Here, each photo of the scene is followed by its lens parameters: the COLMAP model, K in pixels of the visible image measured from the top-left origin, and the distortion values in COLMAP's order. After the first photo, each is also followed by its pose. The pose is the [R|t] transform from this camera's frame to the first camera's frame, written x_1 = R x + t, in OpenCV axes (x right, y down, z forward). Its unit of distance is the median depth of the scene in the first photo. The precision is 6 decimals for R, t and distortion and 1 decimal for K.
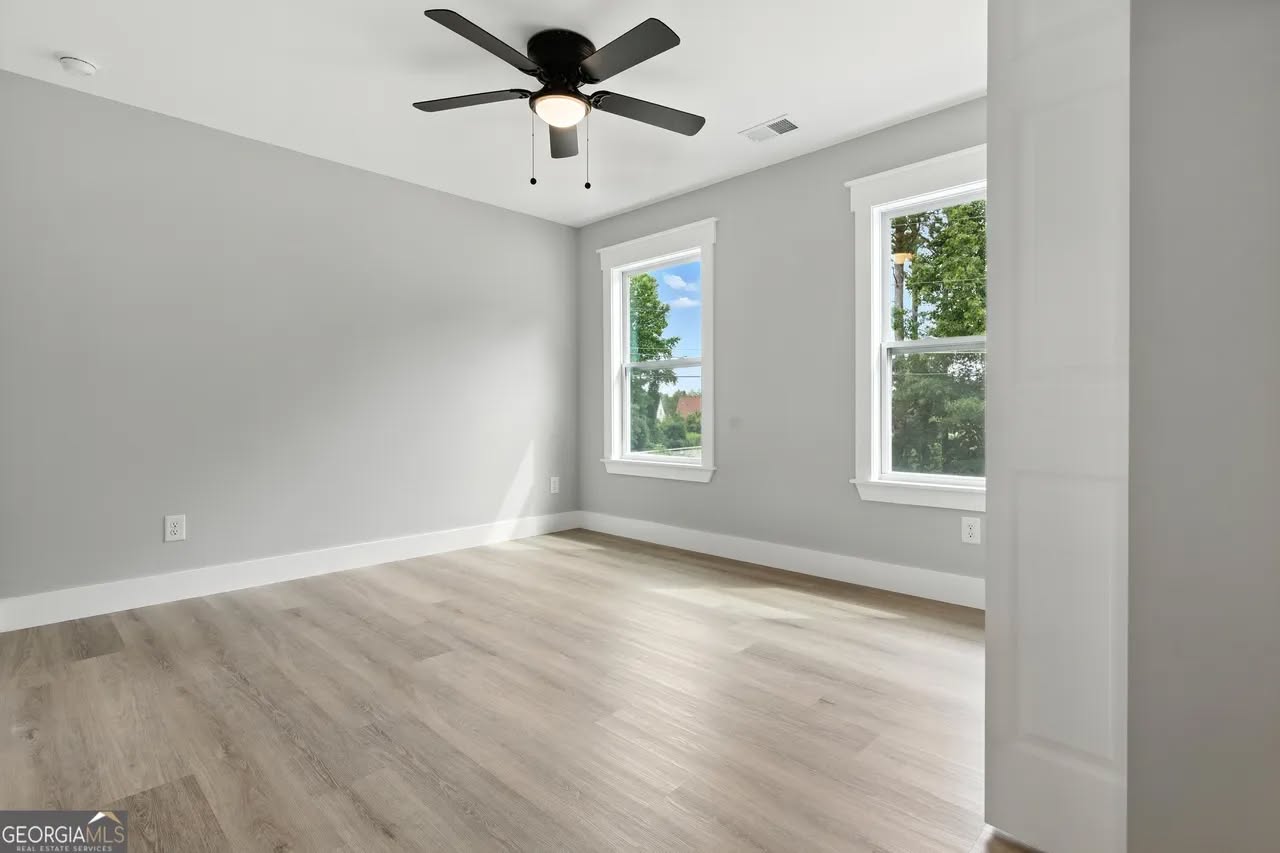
lens RADIAL K [[554.5, 0, 611.1], [0, 554.5, 409.7], [0, 0, 1]] dist [0.001820, -0.000003]
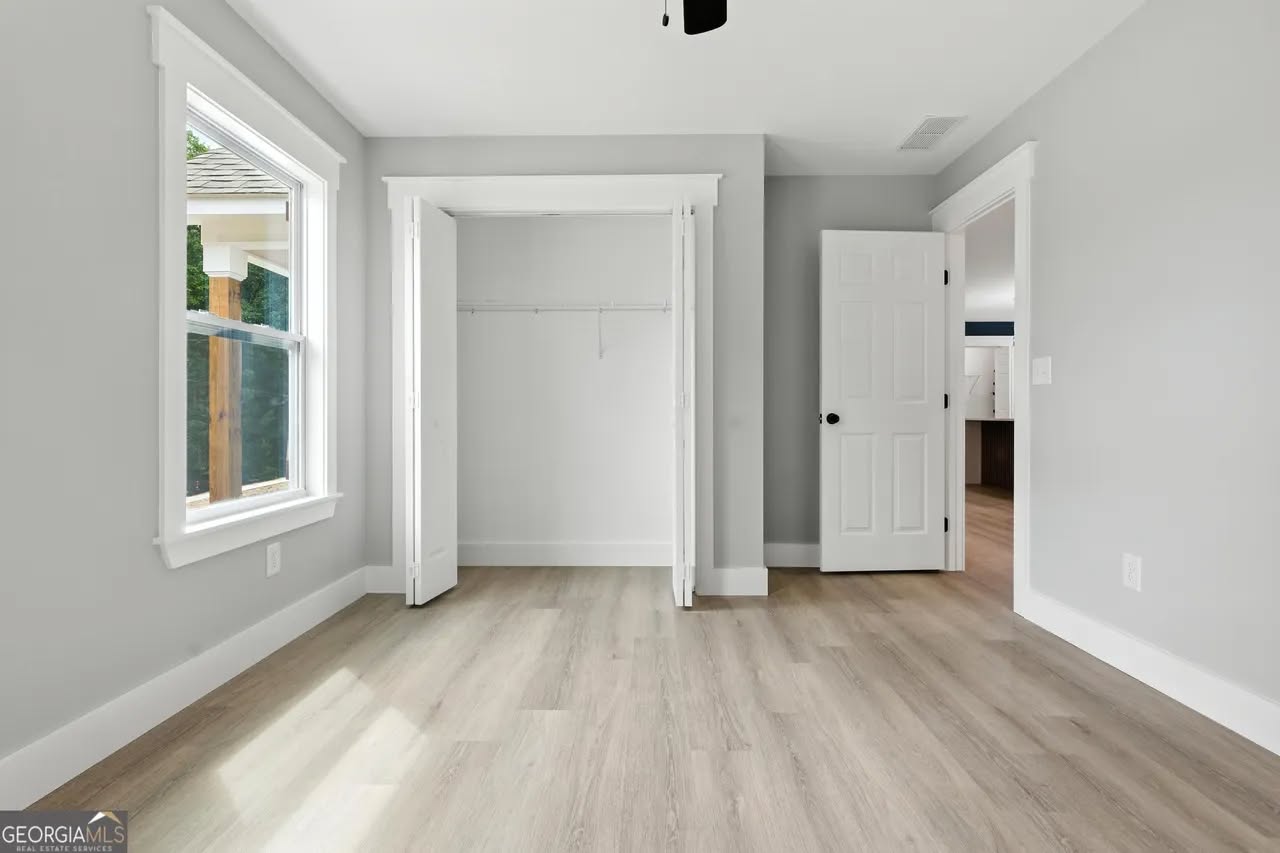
lens RADIAL K [[609.6, 0, 640.5], [0, 609.6, 415.2], [0, 0, 1]] dist [0.001371, 0.000519]
pose [[-0.684751, -0.002006, 0.728775, -0.404976], [0.003669, 0.999974, 0.006199, -0.003948], [-0.728768, 0.006918, -0.684726, 1.223333]]
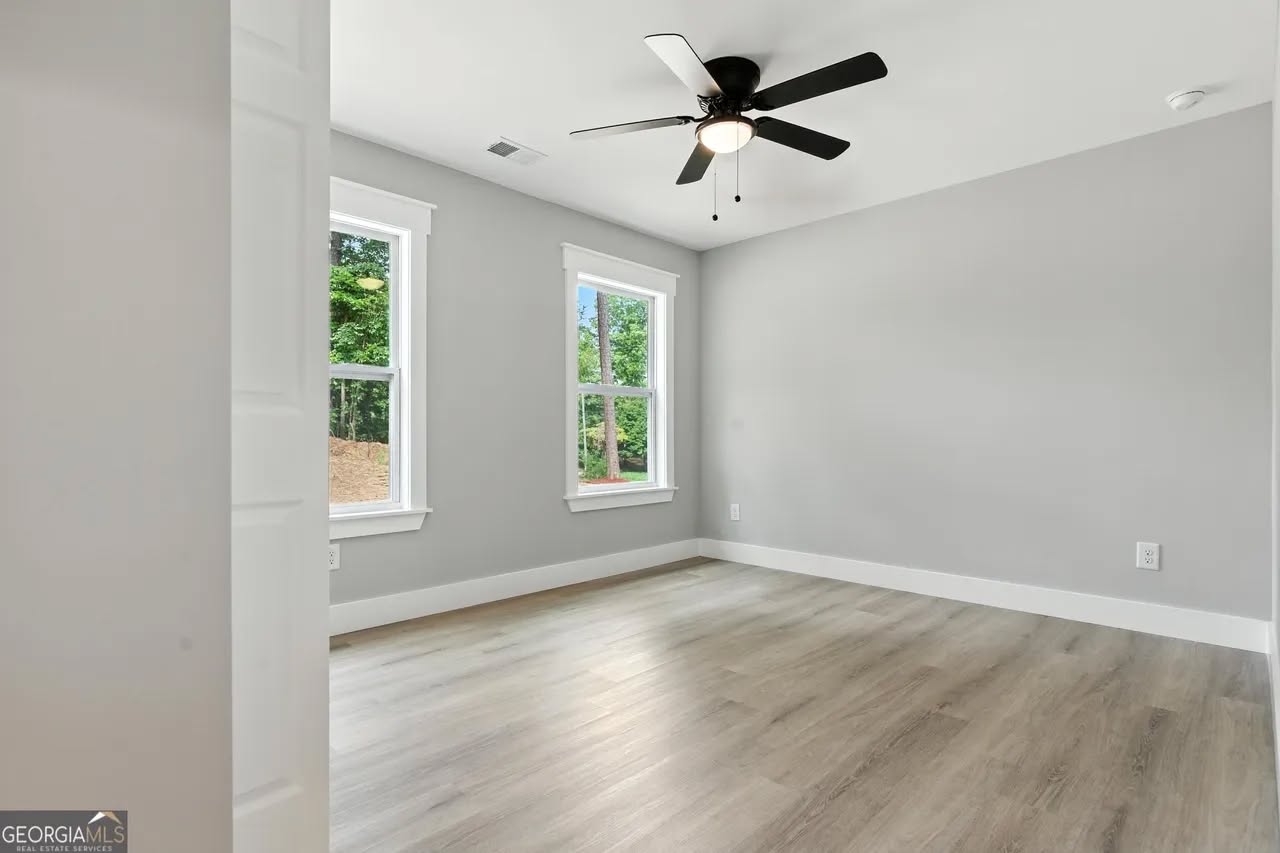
lens RADIAL K [[616.5, 0, 642.5], [0, 616.5, 451.0], [0, 0, 1]] dist [0.004796, 0.000162]
pose [[0.023196, -0.023525, 0.999454, -0.997166], [-0.001255, 0.999722, 0.023560, -0.002960], [-0.999730, -0.001801, 0.023160, 0.921895]]
